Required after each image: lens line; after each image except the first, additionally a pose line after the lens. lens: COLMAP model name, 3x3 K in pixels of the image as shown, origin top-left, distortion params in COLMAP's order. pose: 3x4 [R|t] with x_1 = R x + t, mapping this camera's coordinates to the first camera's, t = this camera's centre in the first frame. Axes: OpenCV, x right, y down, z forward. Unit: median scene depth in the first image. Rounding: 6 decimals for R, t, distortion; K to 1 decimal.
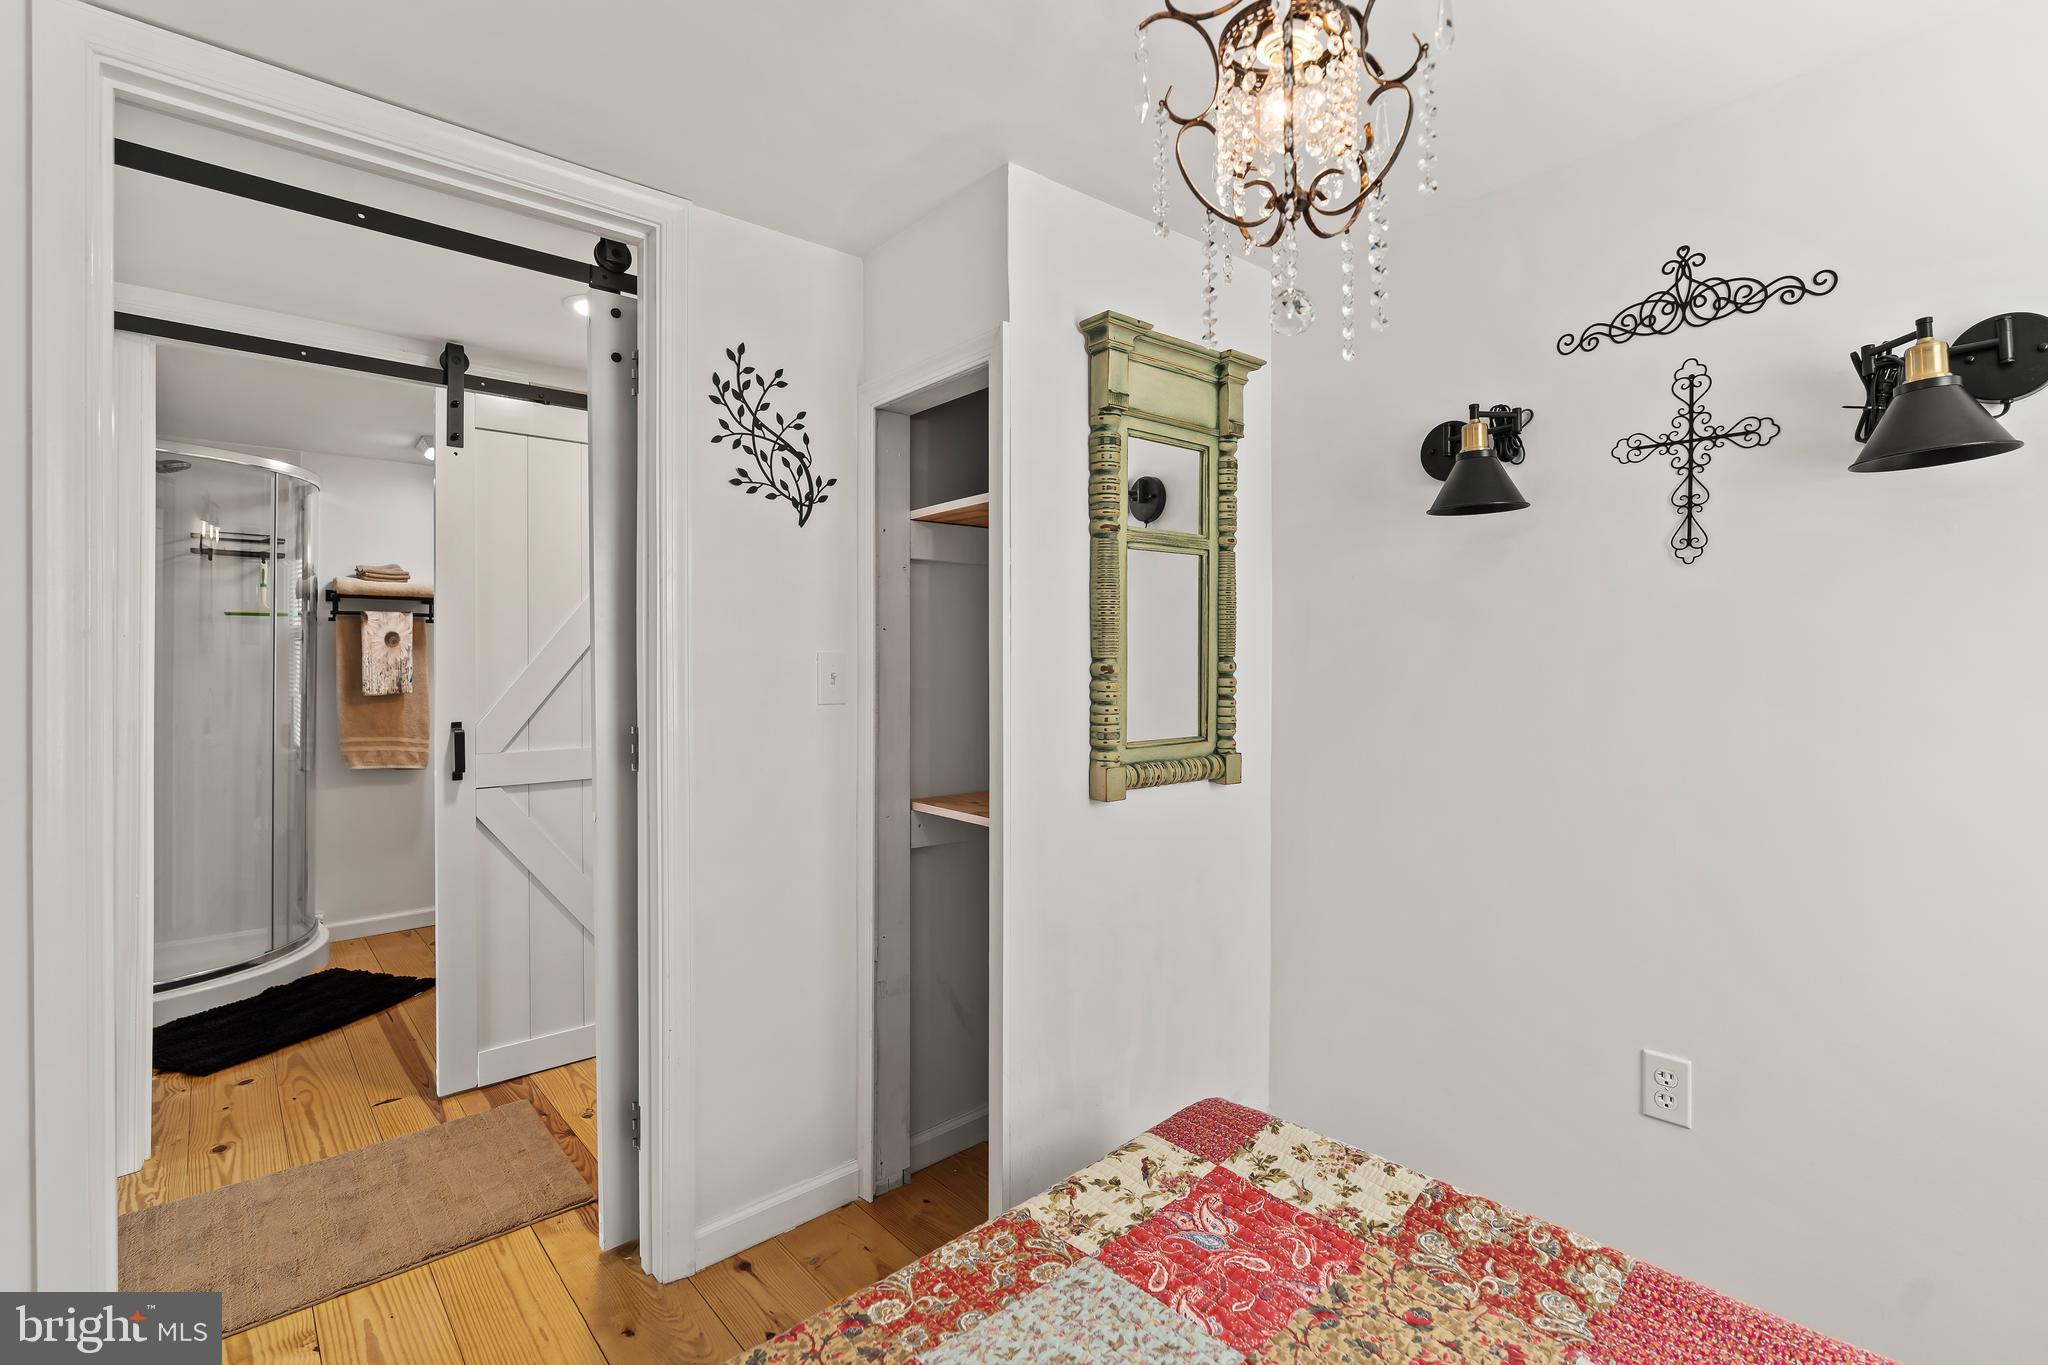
lens RADIAL K [[931.7, 0, 1025.6], [0, 931.7, 653.6], [0, 0, 1]] dist [-0.000857, 0.000204]
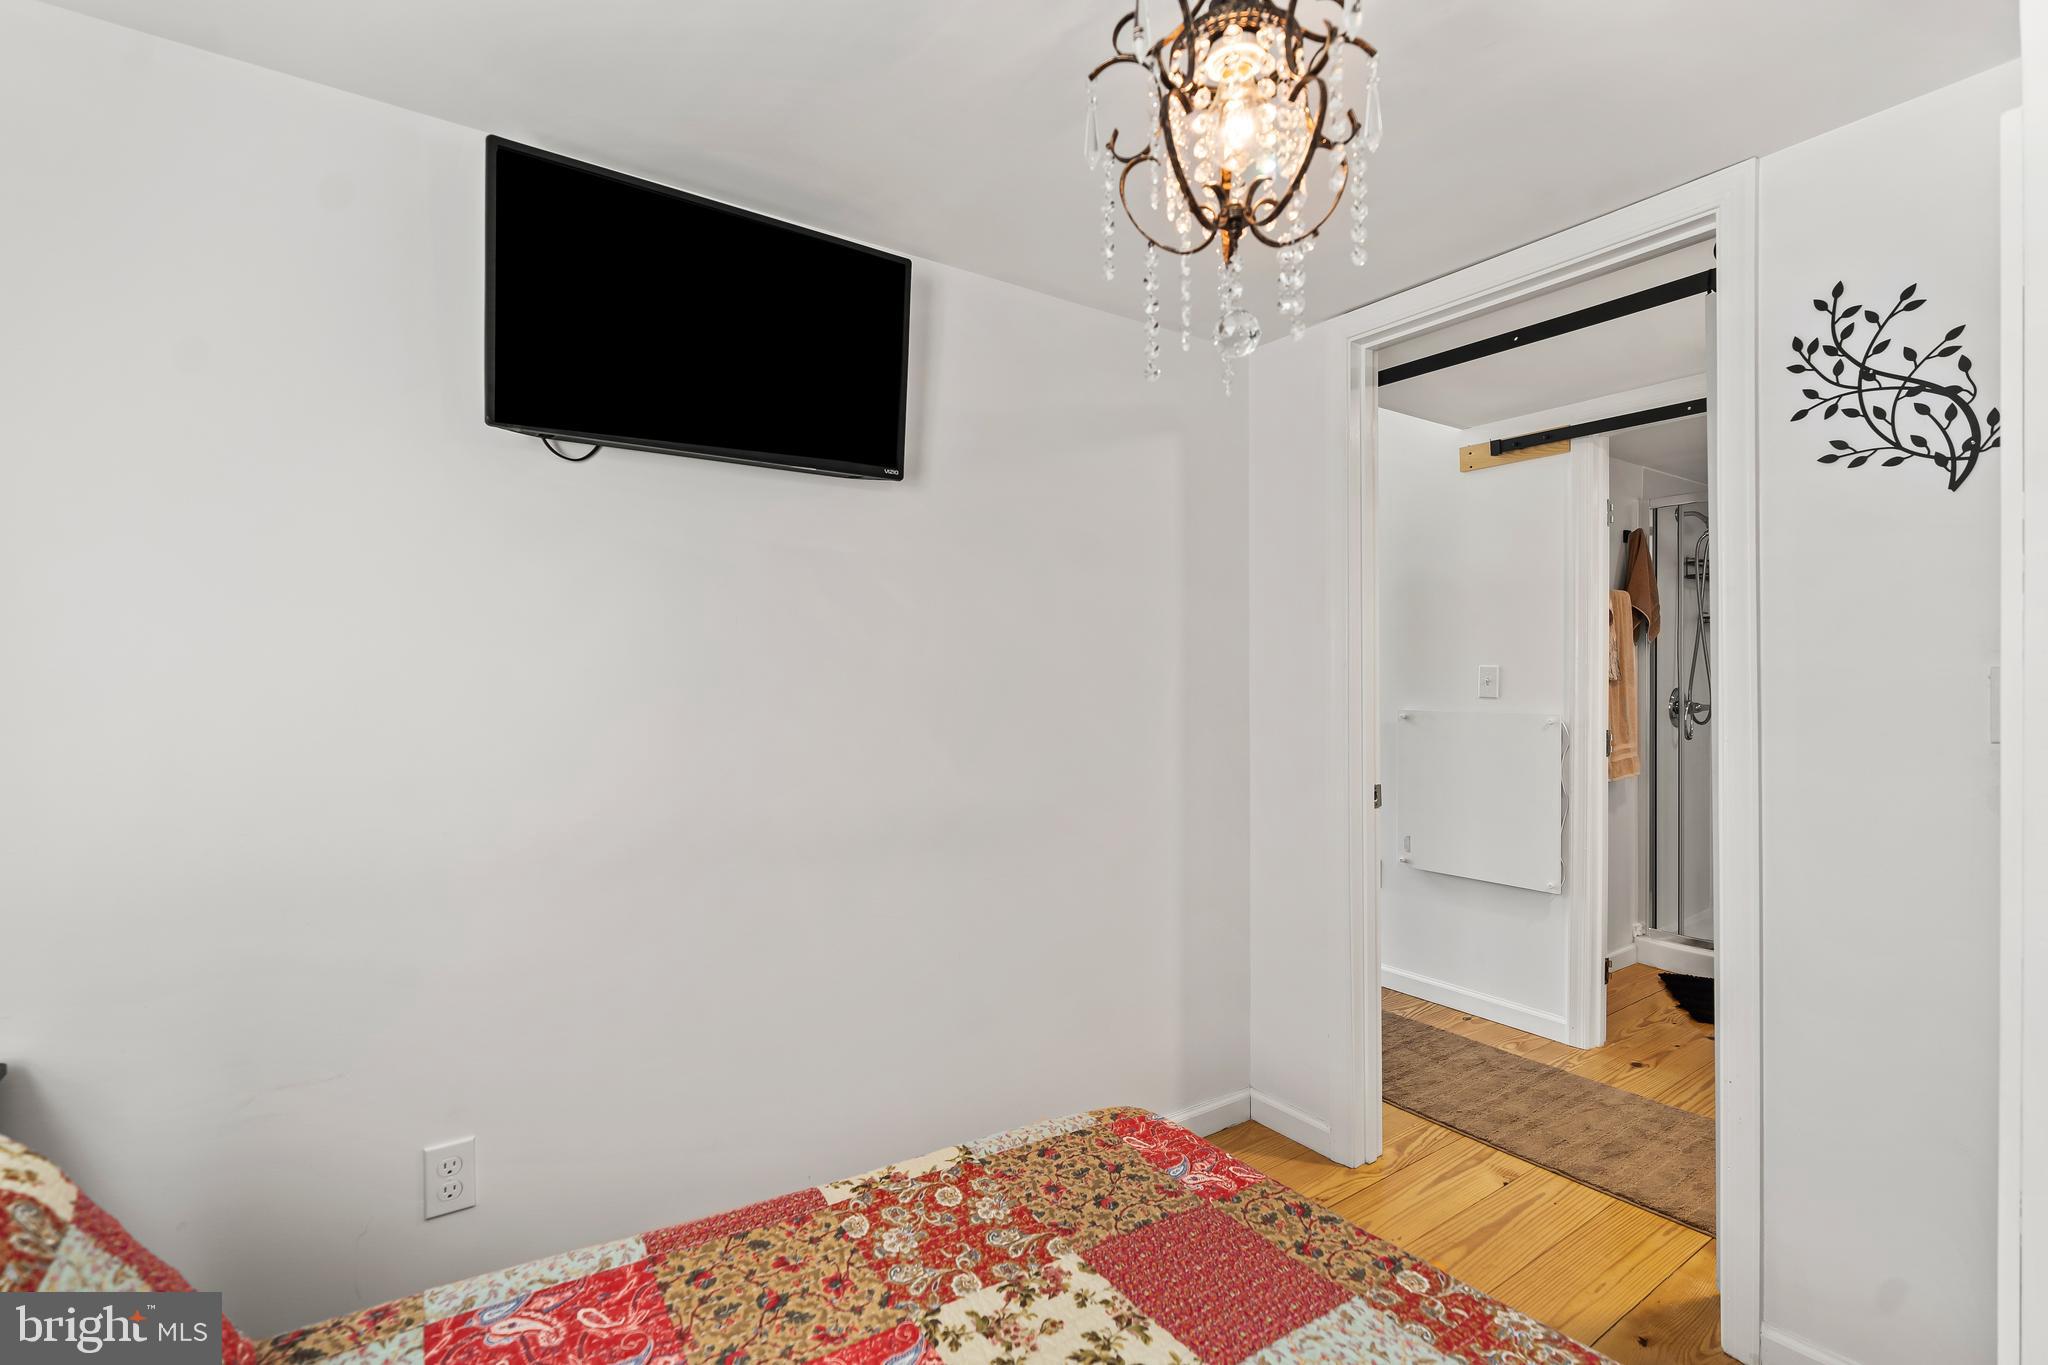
lens RADIAL K [[935.3, 0, 1024.4], [0, 935.3, 670.6], [0, 0, 1]] dist [-0.006404, 0.000371]
pose [[-0.117494, -0.004308, -0.993064, 0.672728], [0.015257, 0.999865, -0.006142, -0.007079], [0.992956, -0.015872, -0.117412, 0.466311]]
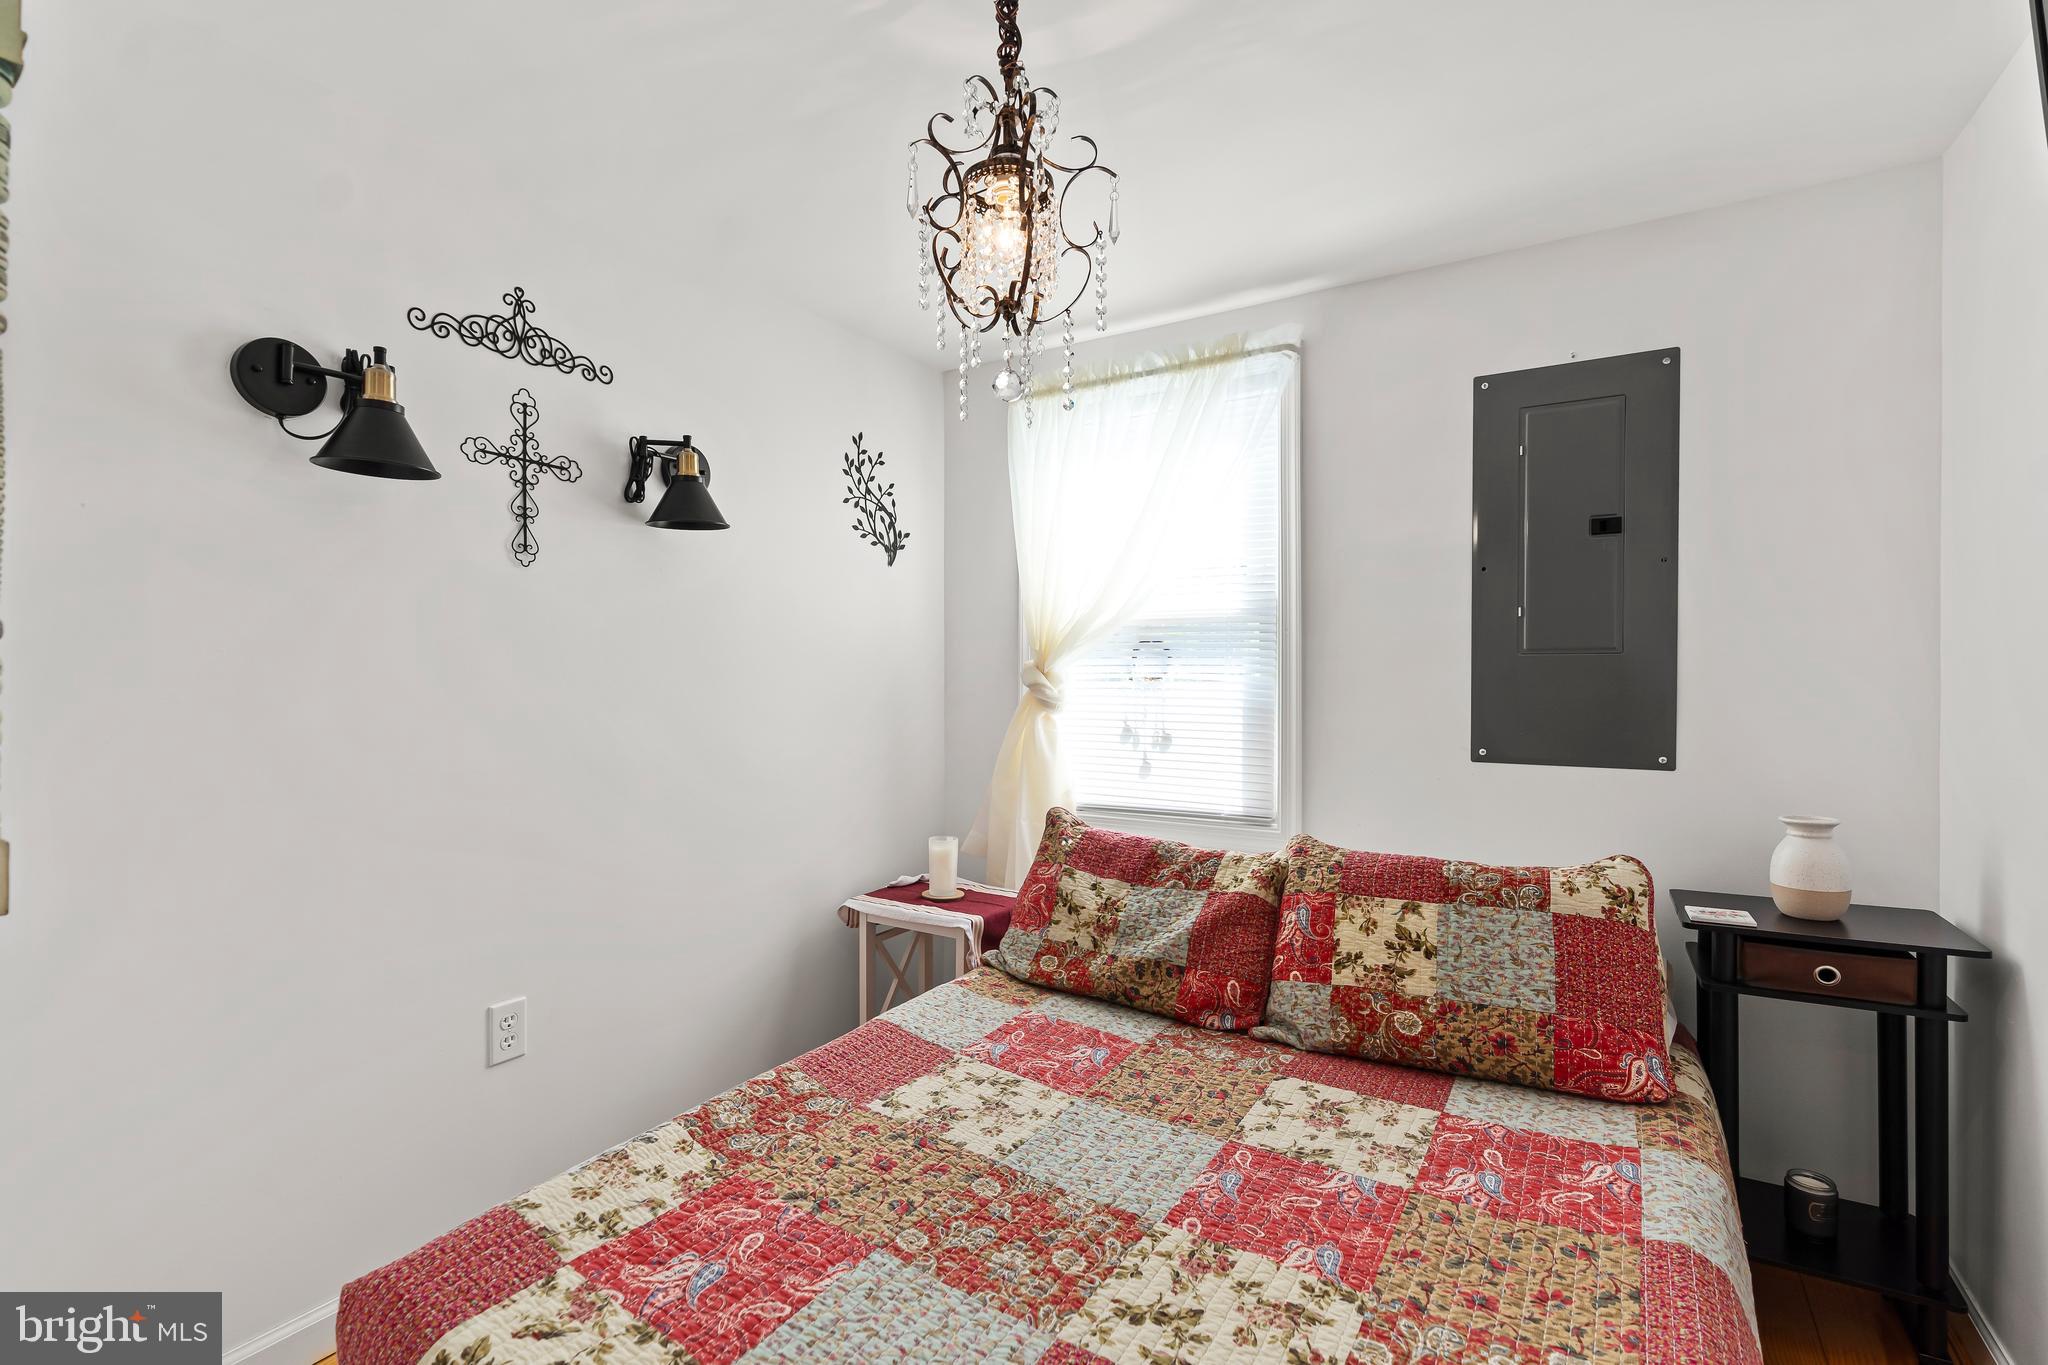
lens RADIAL K [[930.4, 0, 1024.0], [0, 930.4, 682.5], [0, 0, 1]] dist [-0.010688, 0.004892]
pose [[-0.284197, 0.000965, 0.958765, -0.550932], [-0.010039, 0.999942, -0.003982, 0.044427], [-0.958713, -0.010757, -0.284171, 0.714137]]
